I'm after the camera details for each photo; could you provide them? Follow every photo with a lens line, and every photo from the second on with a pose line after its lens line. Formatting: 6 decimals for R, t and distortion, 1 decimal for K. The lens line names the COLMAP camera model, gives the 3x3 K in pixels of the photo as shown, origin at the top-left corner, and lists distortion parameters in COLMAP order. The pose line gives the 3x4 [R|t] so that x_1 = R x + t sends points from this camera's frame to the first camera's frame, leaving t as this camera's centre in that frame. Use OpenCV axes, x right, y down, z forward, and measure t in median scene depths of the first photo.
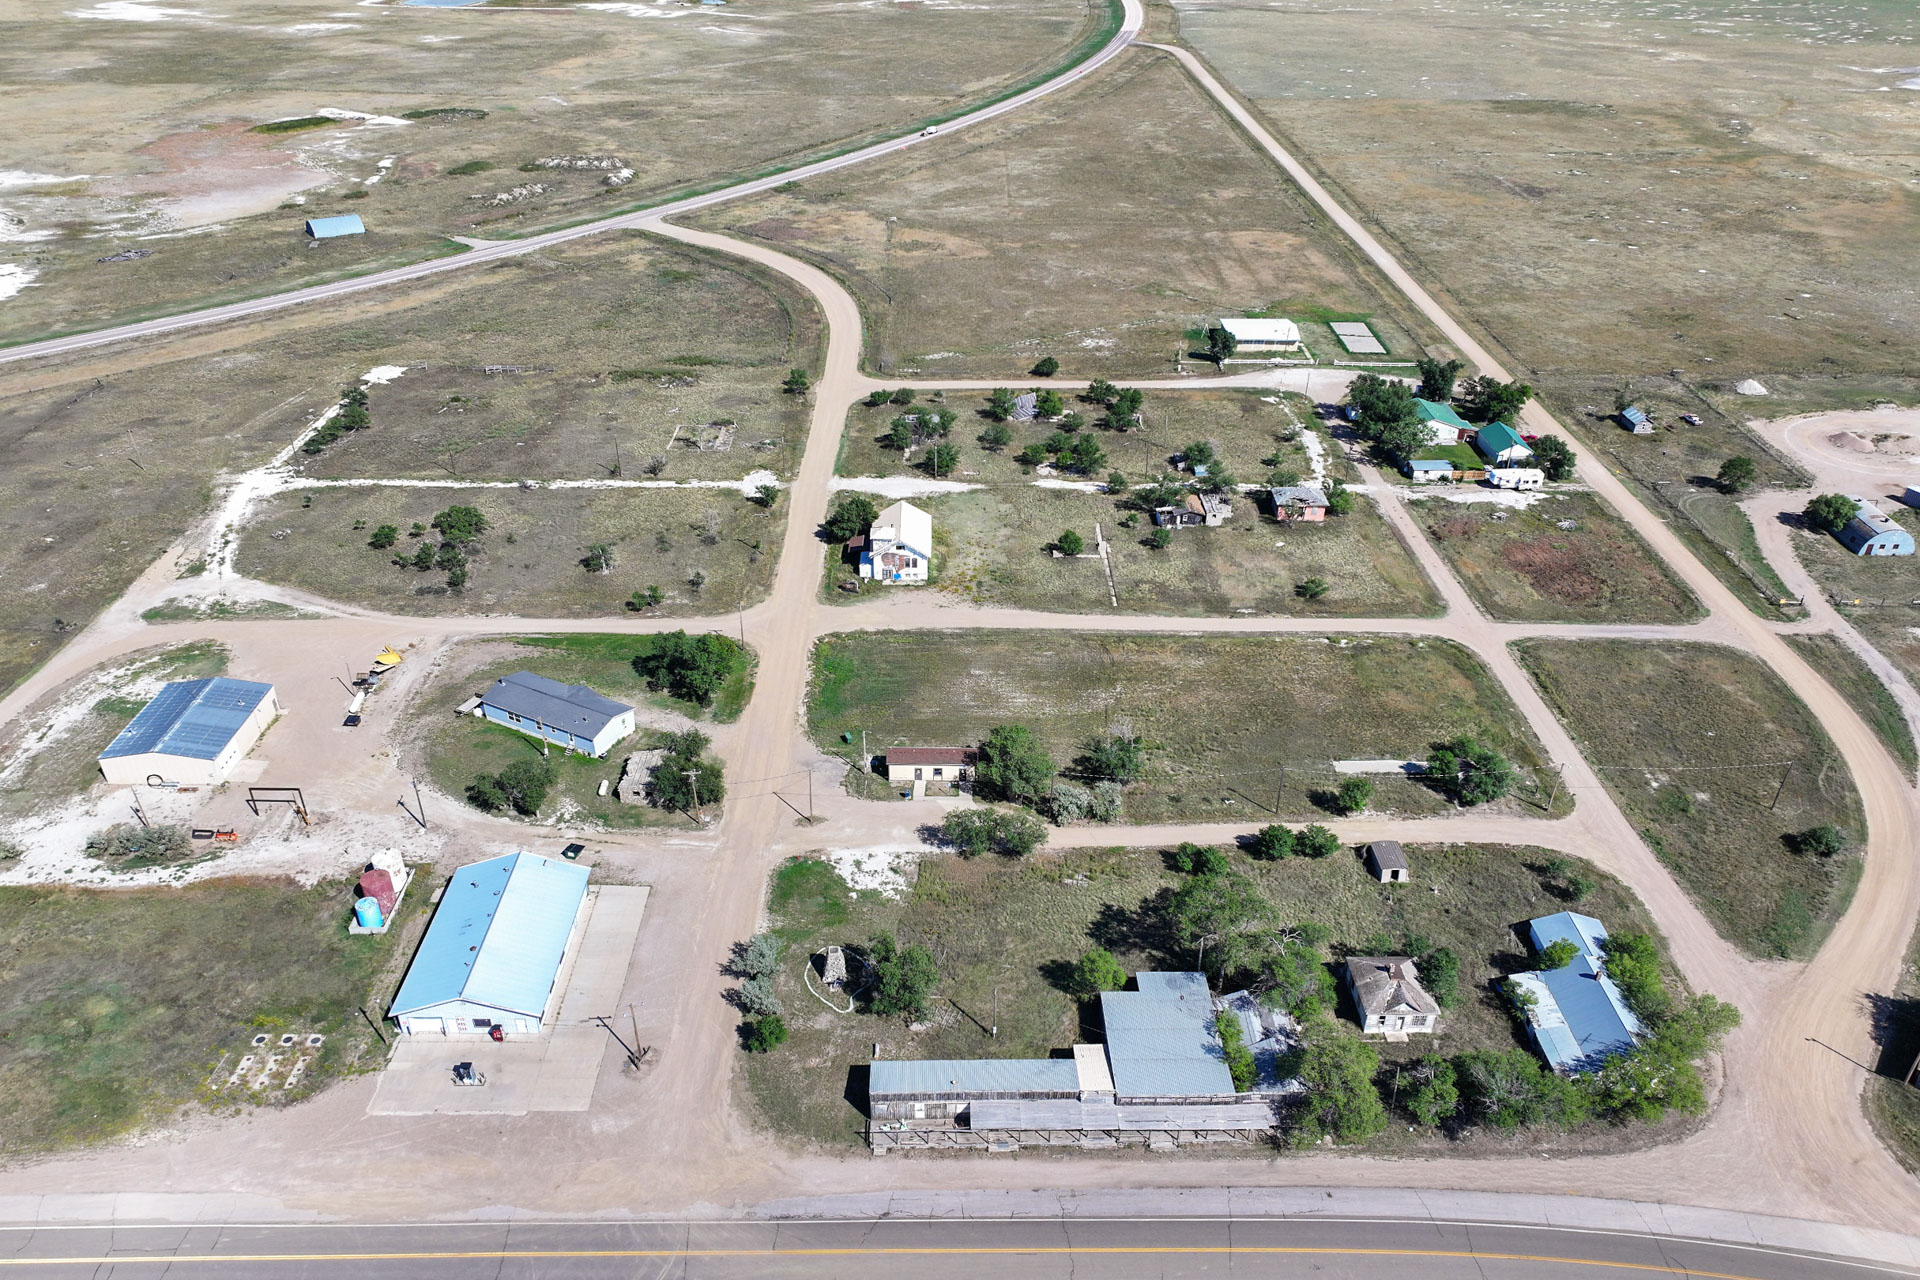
lens RADIAL K [[1332.0, 0, 965.0], [0, 1332.0, 688.3], [0, 0, 1]] dist [-0.002151, 0.016249]
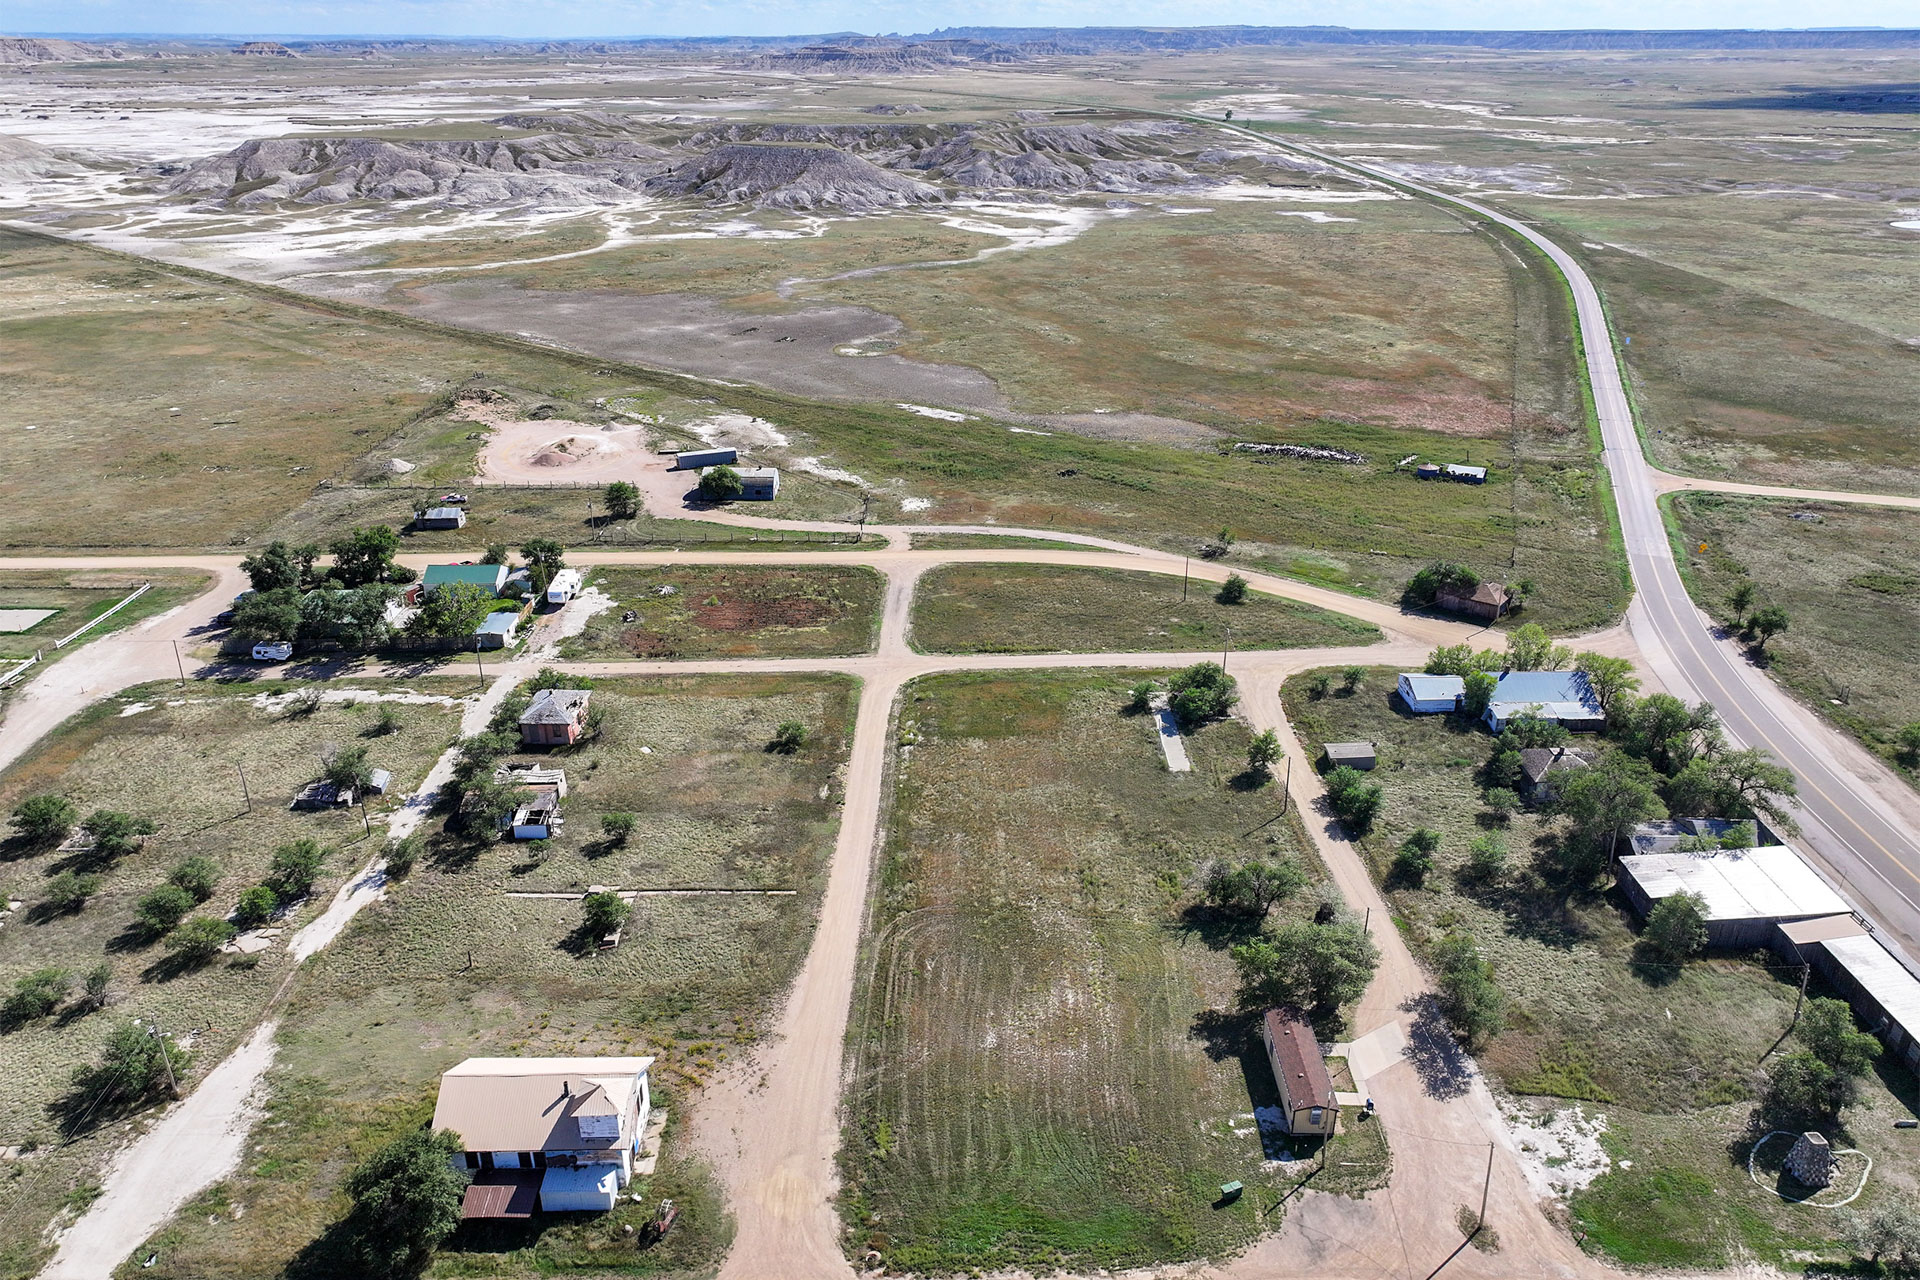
lens RADIAL K [[1332.0, 0, 965.0], [0, 1332.0, 688.3], [0, 0, 1]] dist [-0.002151, 0.016249]
pose [[0.005972, -0.449045, 0.893489, -0.379340], [0.548509, 0.748565, 0.372544, -0.299914], [-0.836124, 0.487862, 0.250775, 0.649225]]
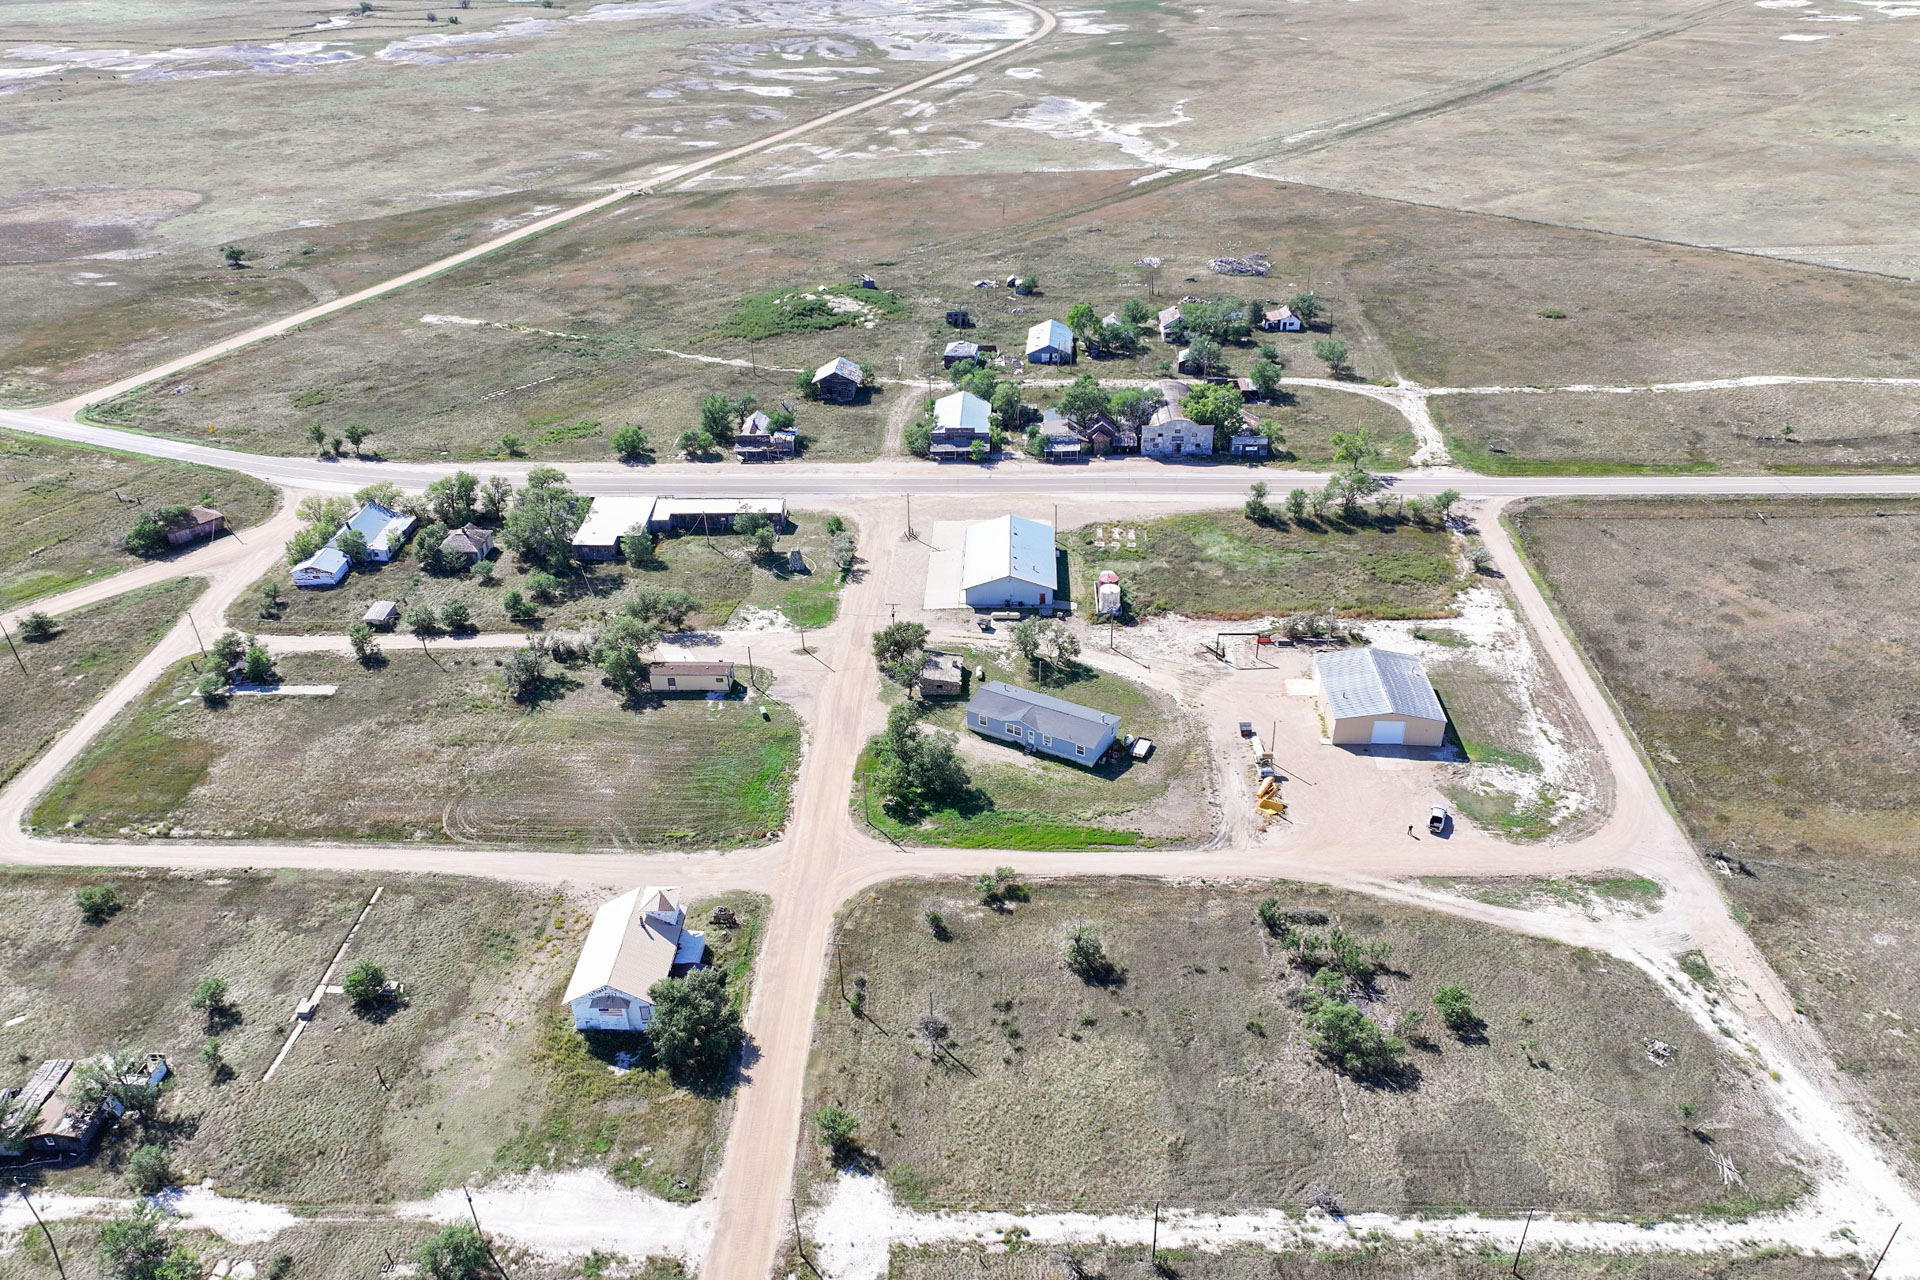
lens RADIAL K [[1381.5, 0, 968.0], [0, 1381.5, 642.1], [0, 0, 1]] dist [-0.006077, 0.029759]
pose [[-0.998942, -0.013880, 0.043842, -0.227671], [0.033231, 0.441132, 0.896827, -0.736655], [-0.031788, 0.897335, -0.440204, 1.091194]]
